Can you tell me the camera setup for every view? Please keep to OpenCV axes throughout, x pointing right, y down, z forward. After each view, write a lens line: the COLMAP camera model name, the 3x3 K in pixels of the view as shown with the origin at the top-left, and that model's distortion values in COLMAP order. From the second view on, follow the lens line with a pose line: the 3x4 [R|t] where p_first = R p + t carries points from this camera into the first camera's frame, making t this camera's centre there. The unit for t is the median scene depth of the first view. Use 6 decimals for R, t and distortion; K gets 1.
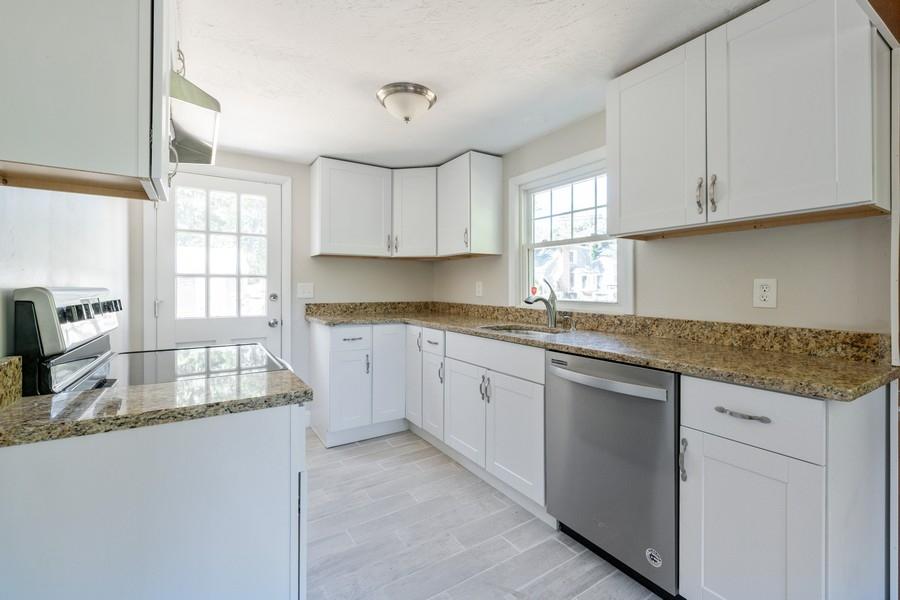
lens RADIAL K [[392.2, 0, 447.6], [0, 392.2, 290.6], [0, 0, 1]] dist [0.002731, -0.000031]
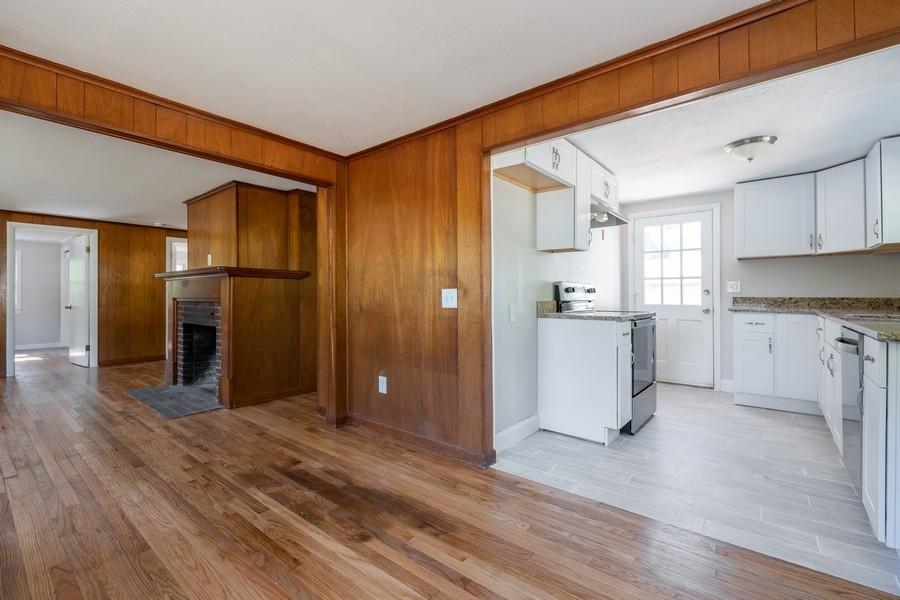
lens RADIAL K [[392.2, 0, 447.6], [0, 392.2, 290.6], [0, 0, 1]] dist [0.002731, -0.000031]
pose [[0.323136, -0.010112, -0.946298, 0.578974], [-0.007955, 0.999879, -0.013401, 0.038323], [0.946319, 0.011859, 0.323017, -0.315652]]
